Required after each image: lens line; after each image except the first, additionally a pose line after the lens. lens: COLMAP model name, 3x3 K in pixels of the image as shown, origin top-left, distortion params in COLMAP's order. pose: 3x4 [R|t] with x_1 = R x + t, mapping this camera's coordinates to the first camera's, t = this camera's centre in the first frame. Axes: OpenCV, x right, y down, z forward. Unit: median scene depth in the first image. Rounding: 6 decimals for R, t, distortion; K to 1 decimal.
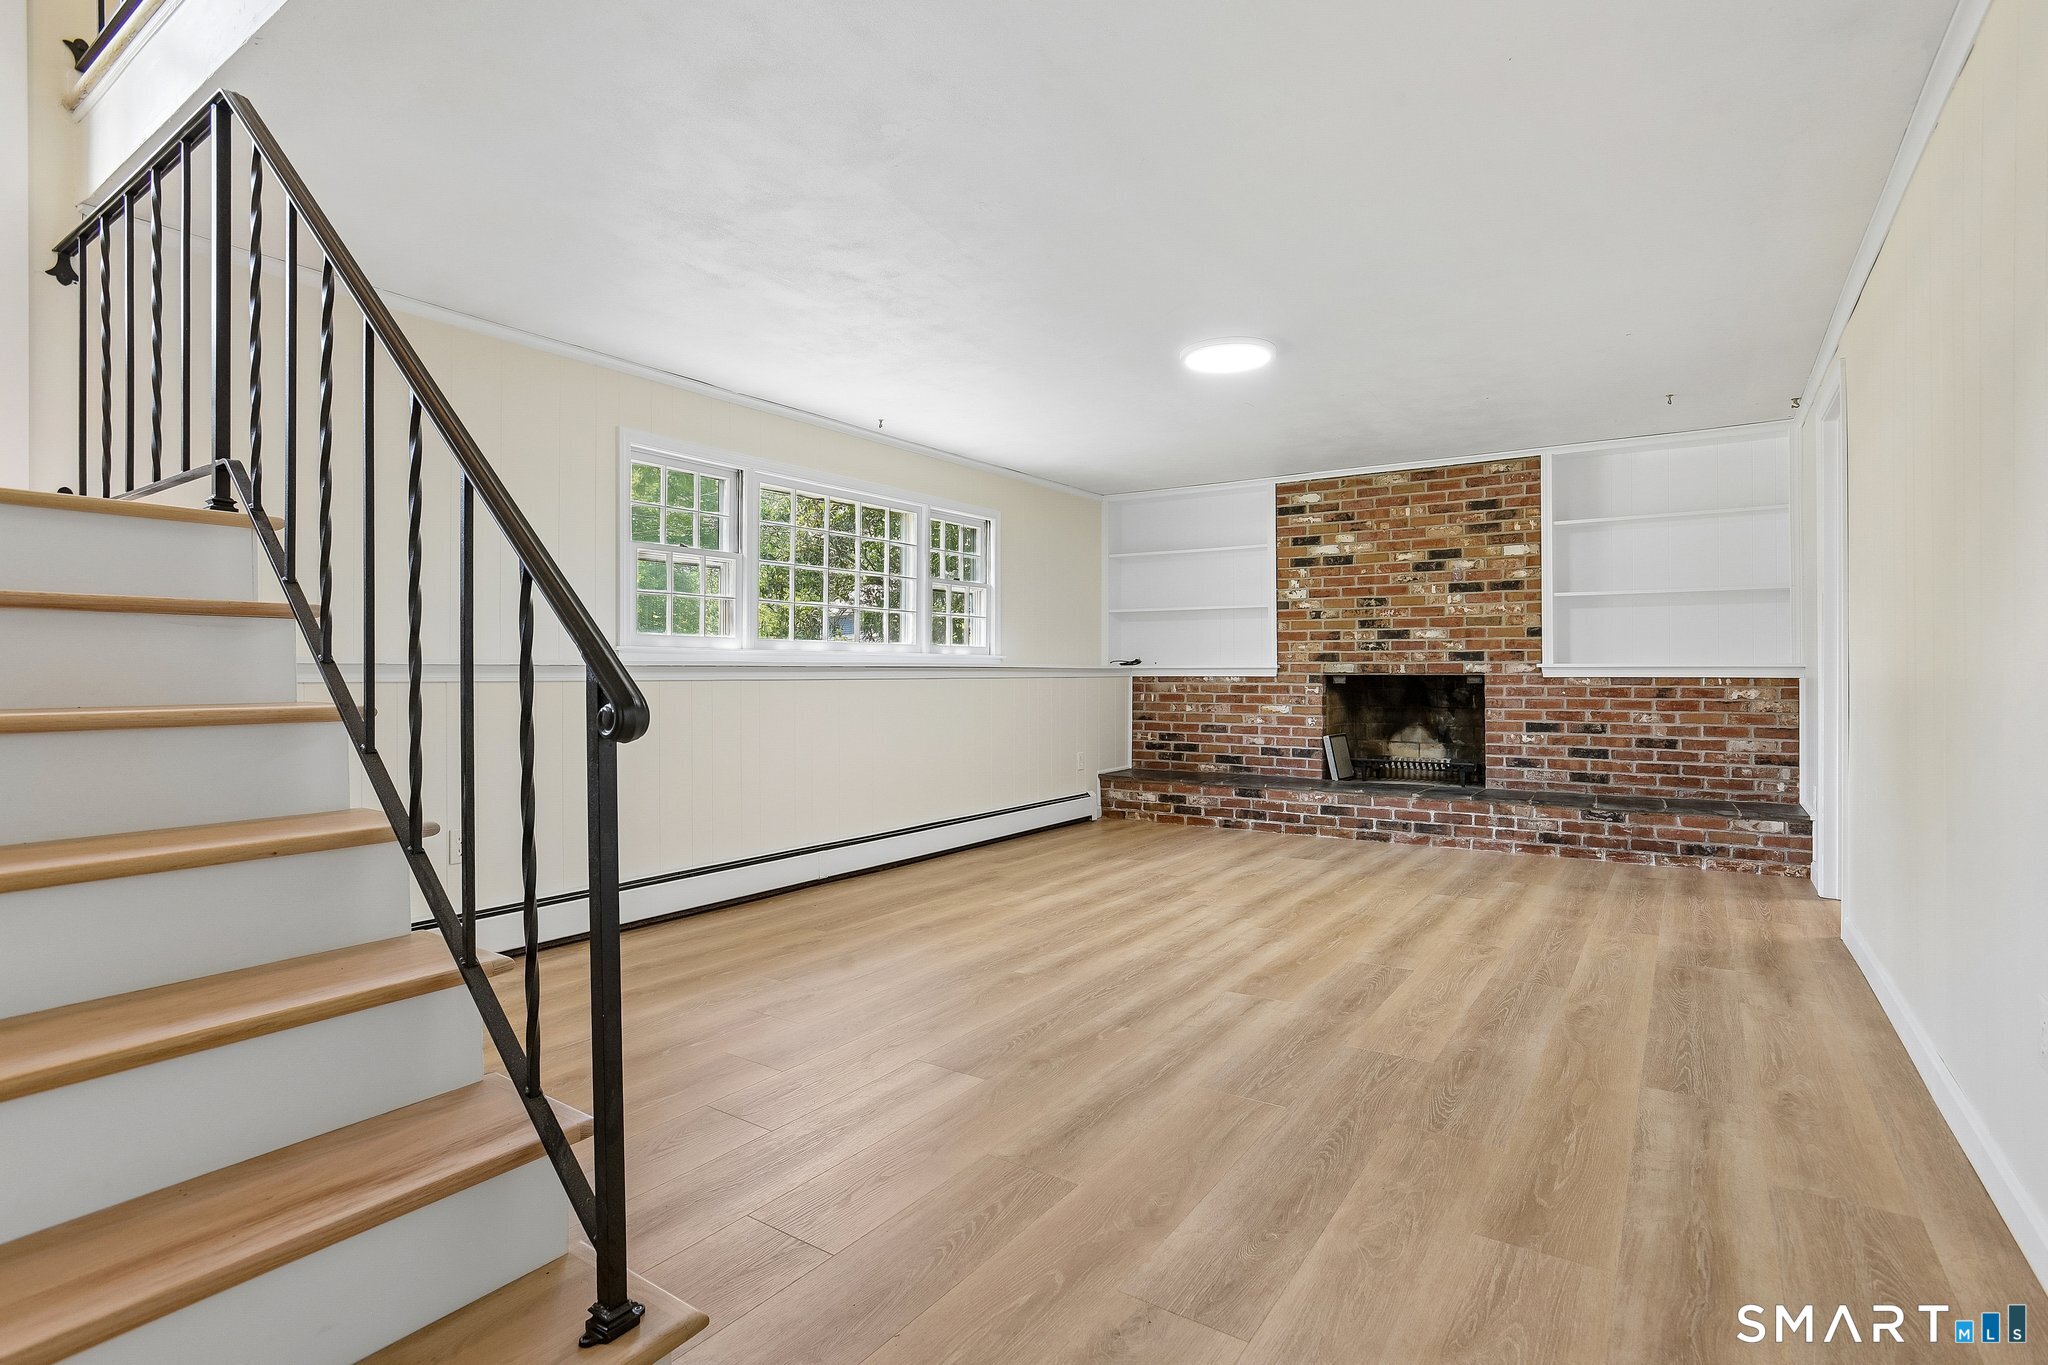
lens RADIAL K [[996.9, 0, 1033.9], [0, 996.9, 688.5], [0, 0, 1]] dist [-0.062028, 0.027977]
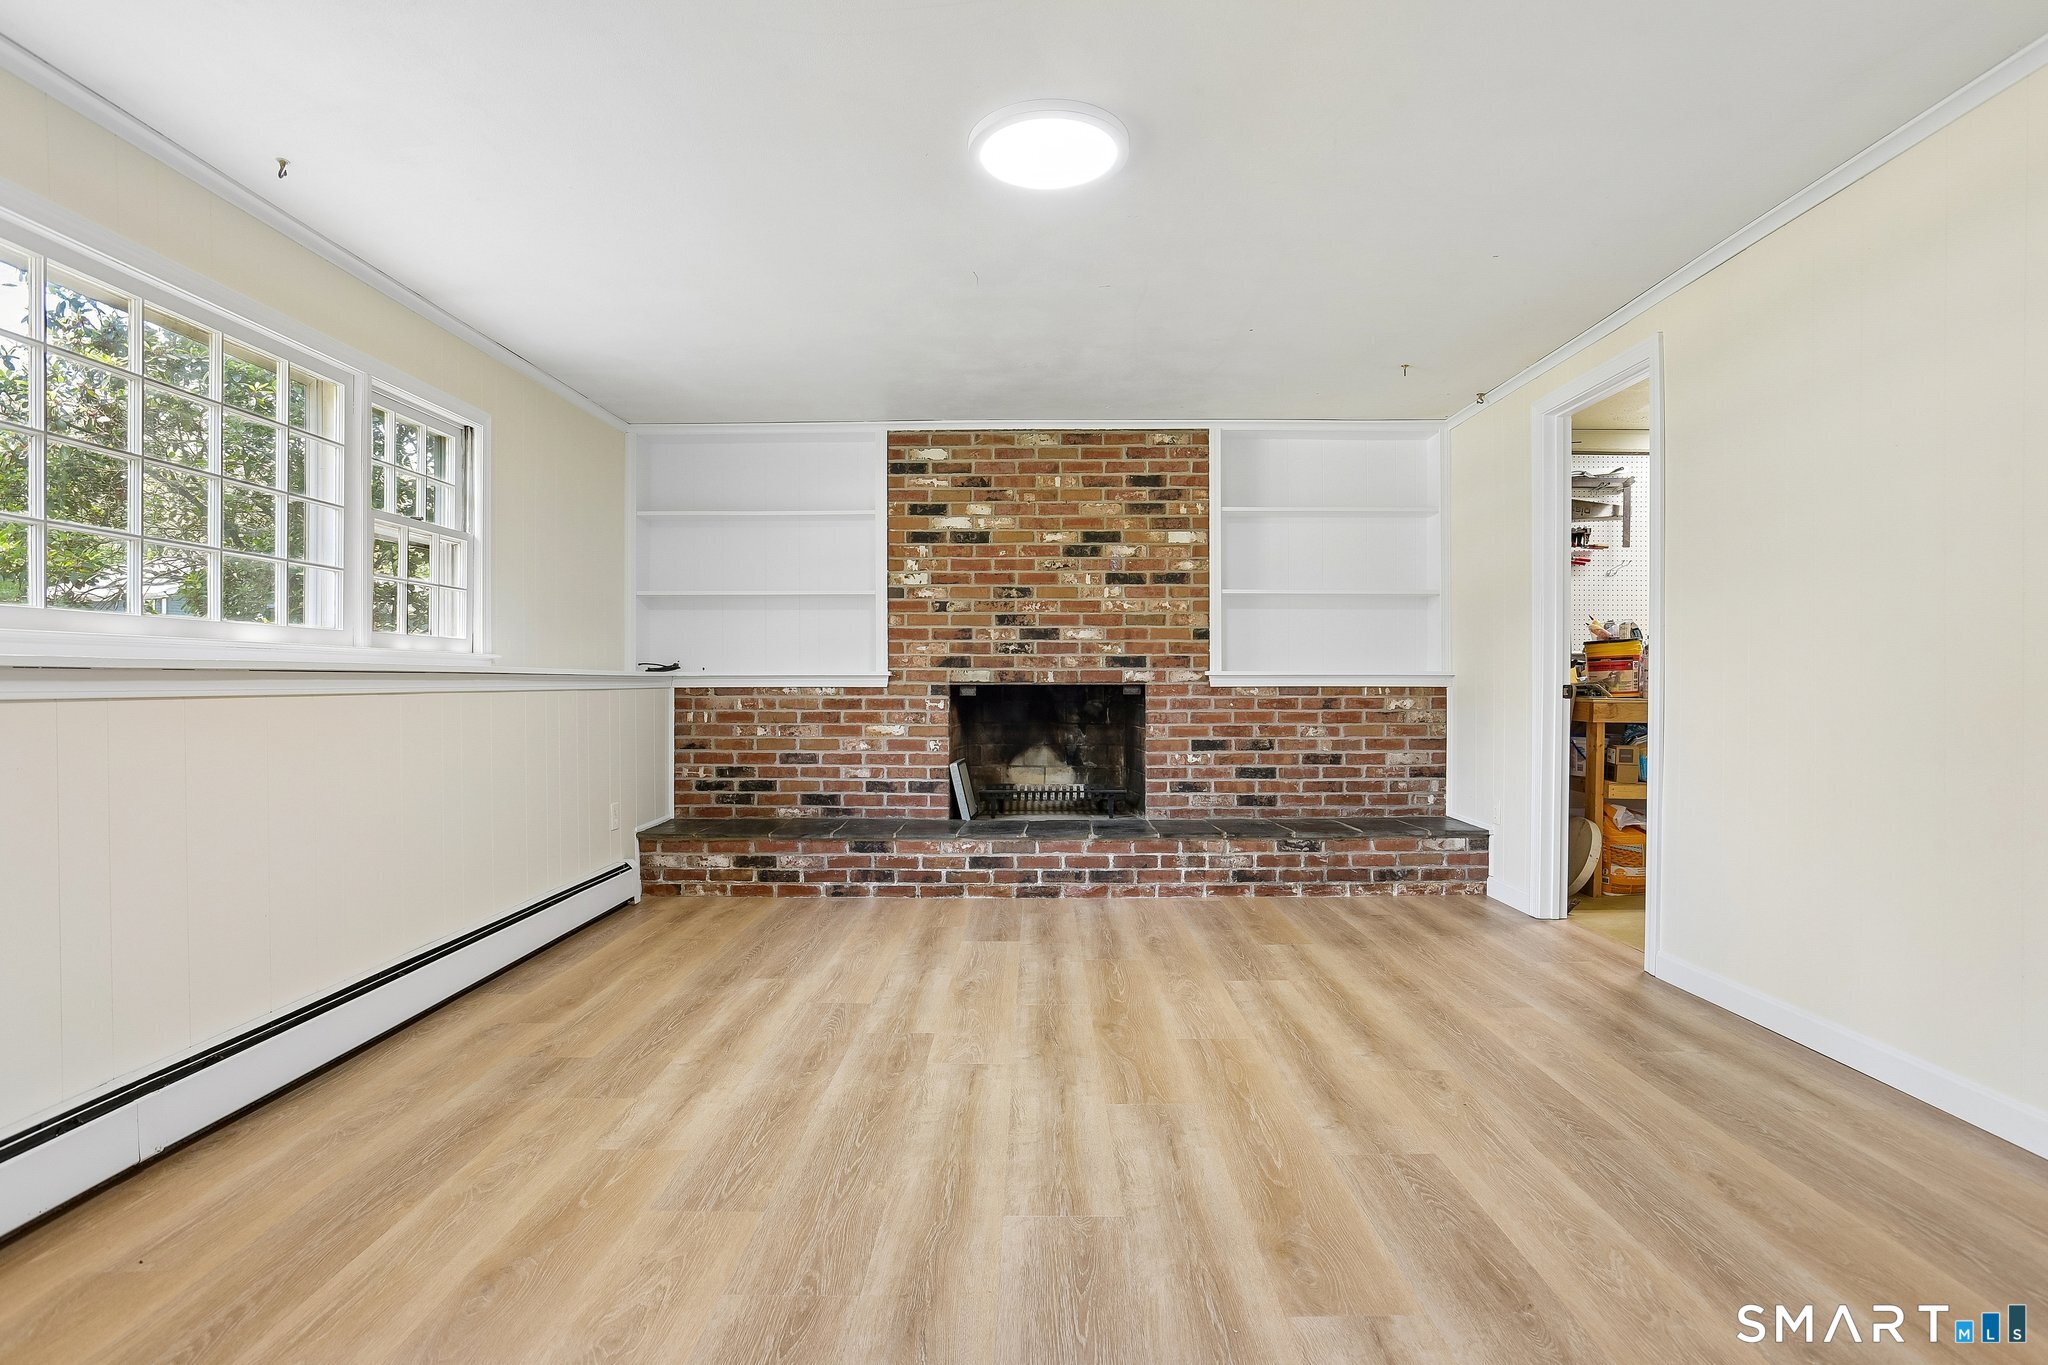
lens RADIAL K [[1008.0, 0, 1030.2], [0, 1008.0, 699.3], [0, 0, 1]] dist [-0.088085, 0.057015]
pose [[0.835968, -0.009188, 0.548702, -0.091688], [0.009225, 0.999954, 0.002690, -0.004070], [-0.548701, 0.002813, 0.836014, 0.330452]]
